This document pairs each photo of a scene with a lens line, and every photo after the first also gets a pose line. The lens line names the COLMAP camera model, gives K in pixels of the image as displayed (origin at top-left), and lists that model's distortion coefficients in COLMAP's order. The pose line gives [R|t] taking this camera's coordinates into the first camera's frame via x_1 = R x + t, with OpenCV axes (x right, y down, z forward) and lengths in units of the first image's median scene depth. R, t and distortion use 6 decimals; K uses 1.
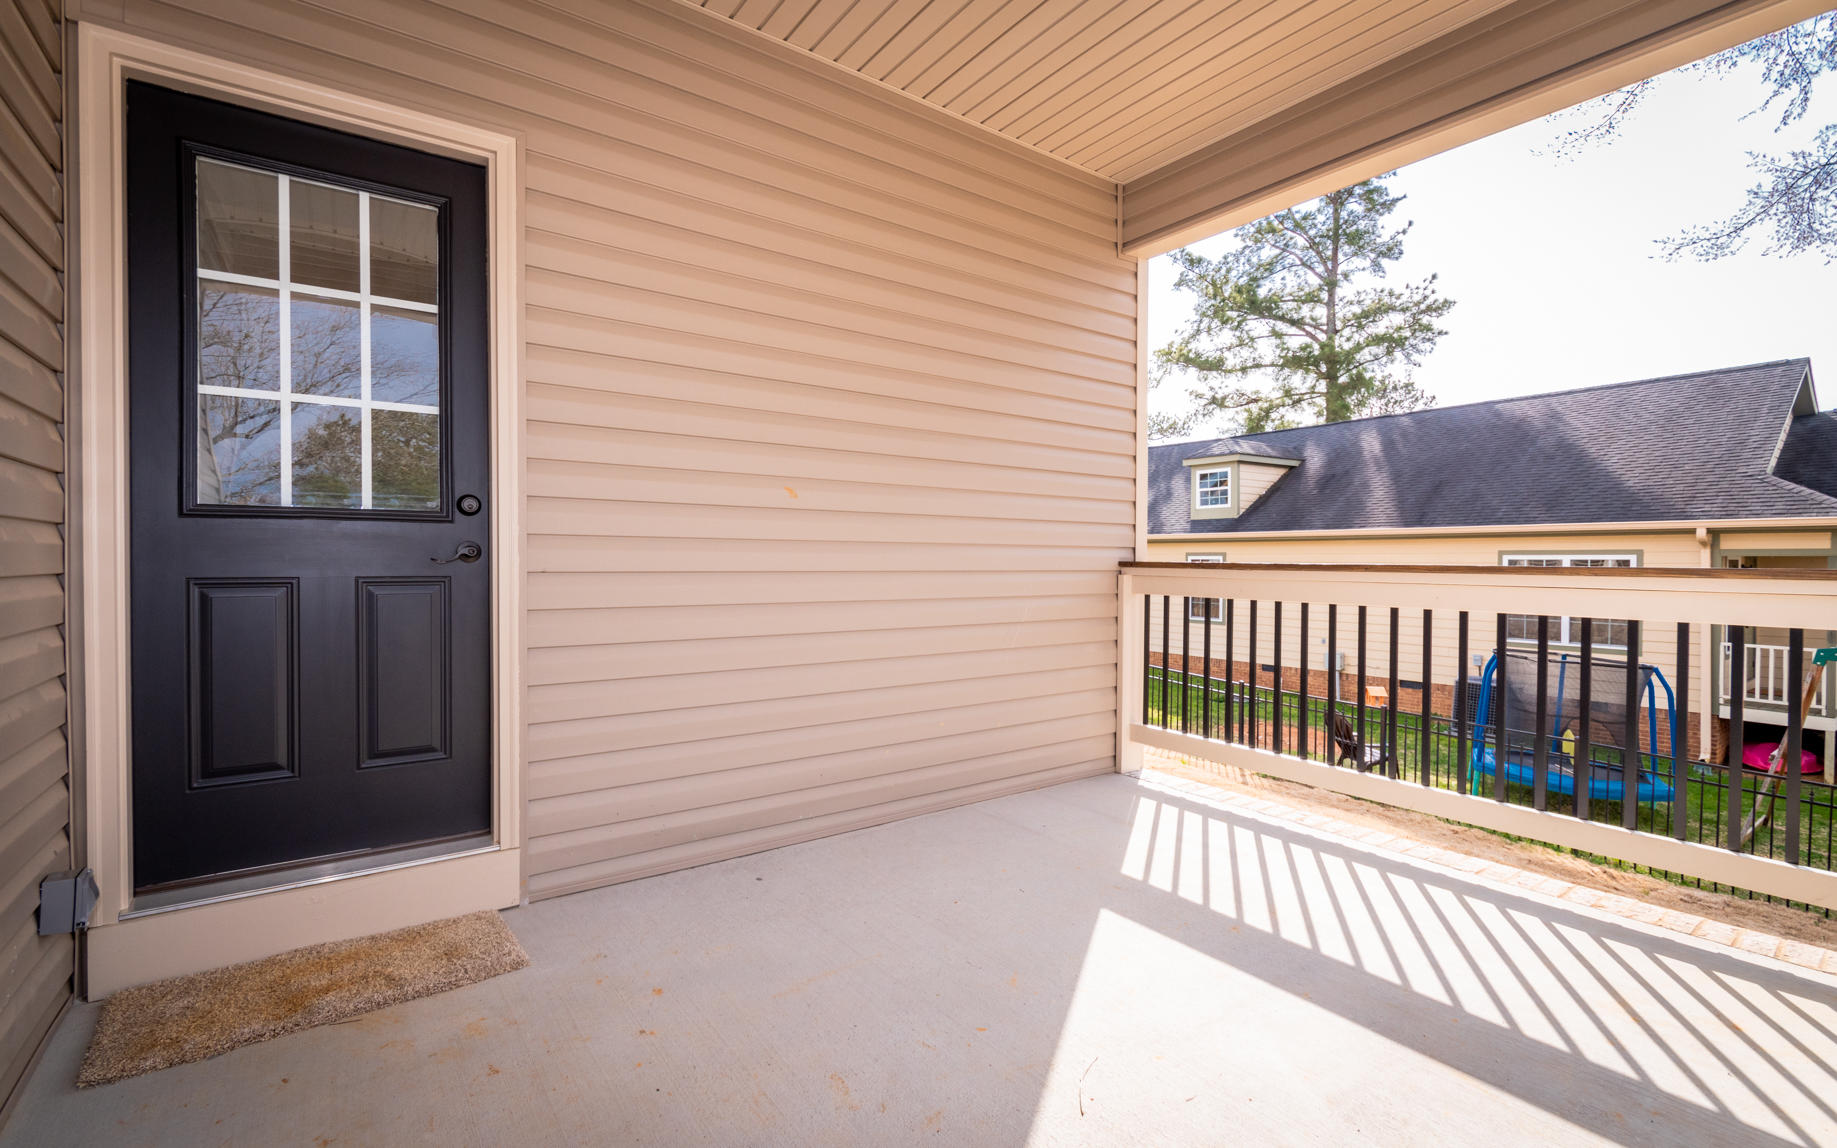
lens RADIAL K [[805.3, 0, 918.4], [0, 805.3, 562.1], [0, 0, 1]] dist [-0.000050, -0.002872]
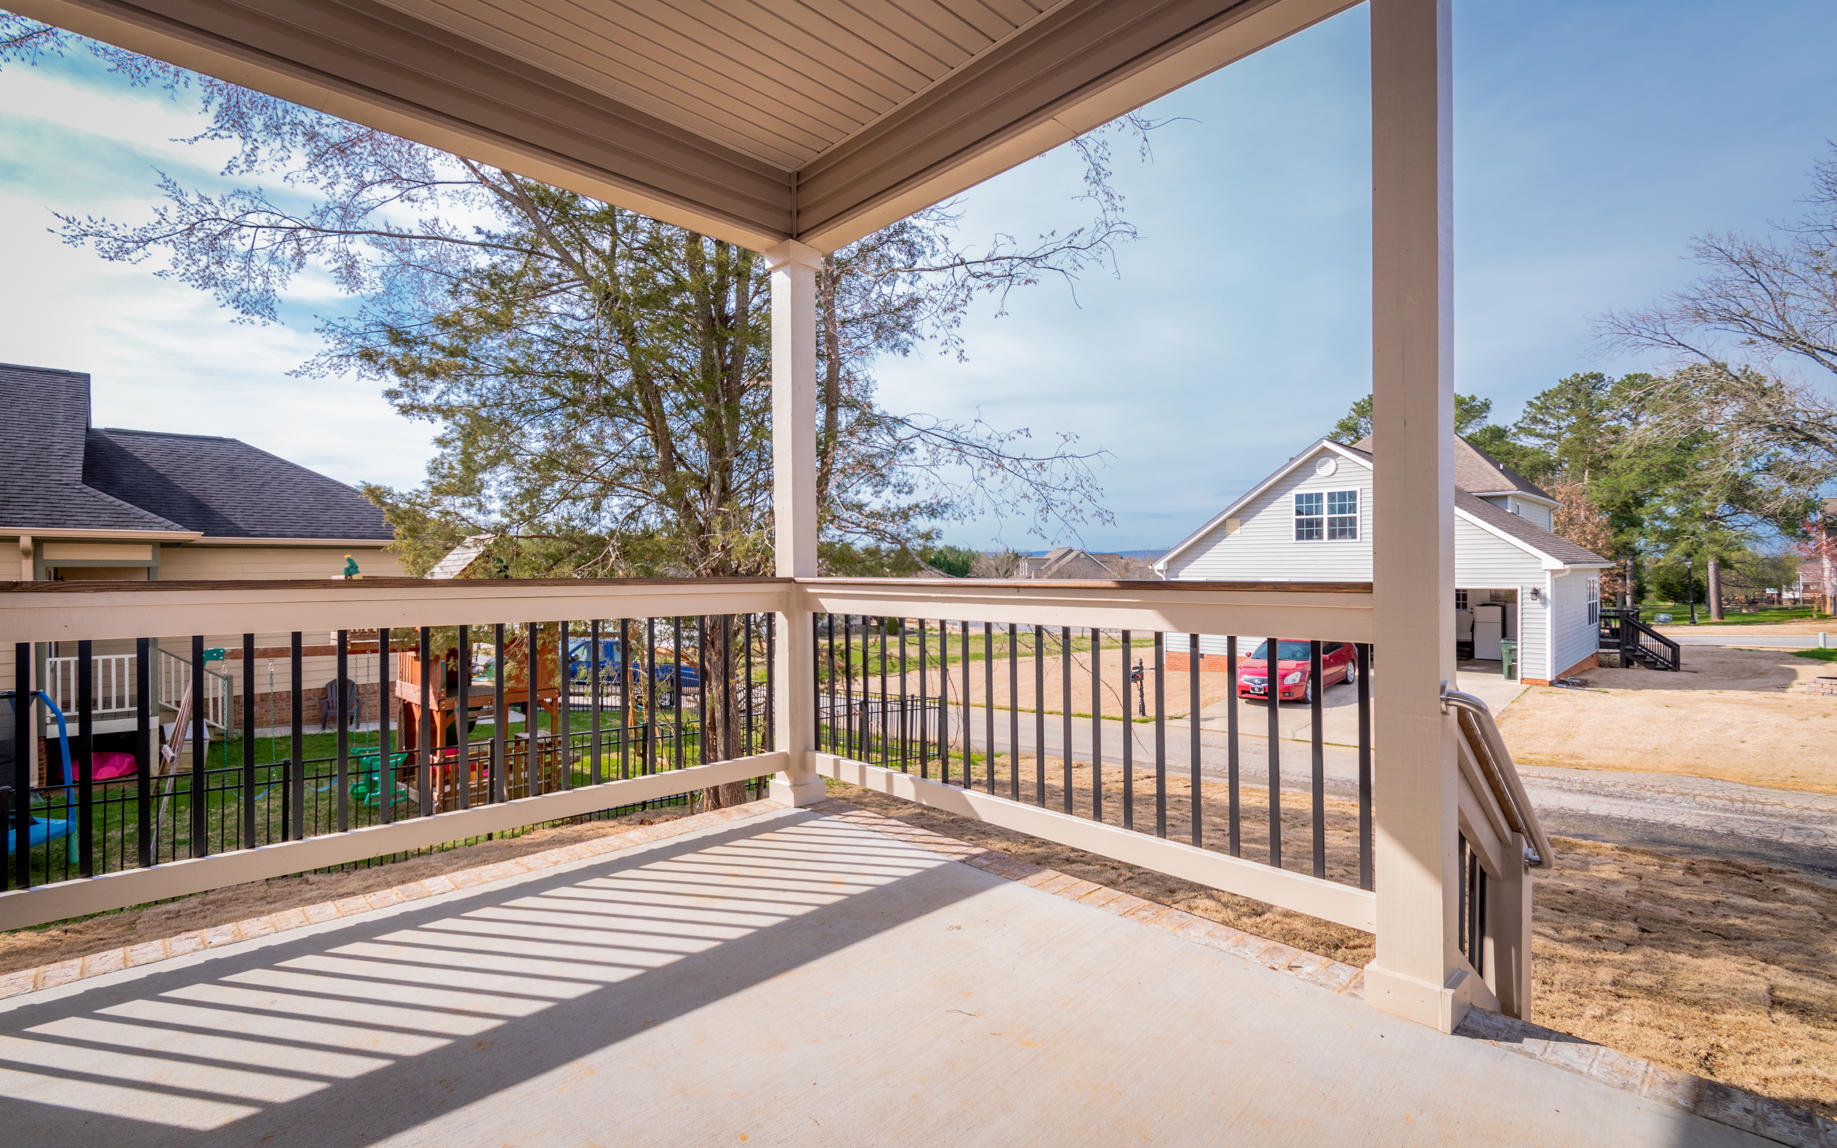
lens RADIAL K [[805.3, 0, 917.8], [0, 805.3, 576.9], [0, 0, 1]] dist [-0.000050, -0.002872]
pose [[-0.143700, -0.010572, 0.989565, -0.081363], [0.006162, 0.999914, 0.011577, -0.000373], [-0.989602, 0.007762, -0.143623, 0.131217]]
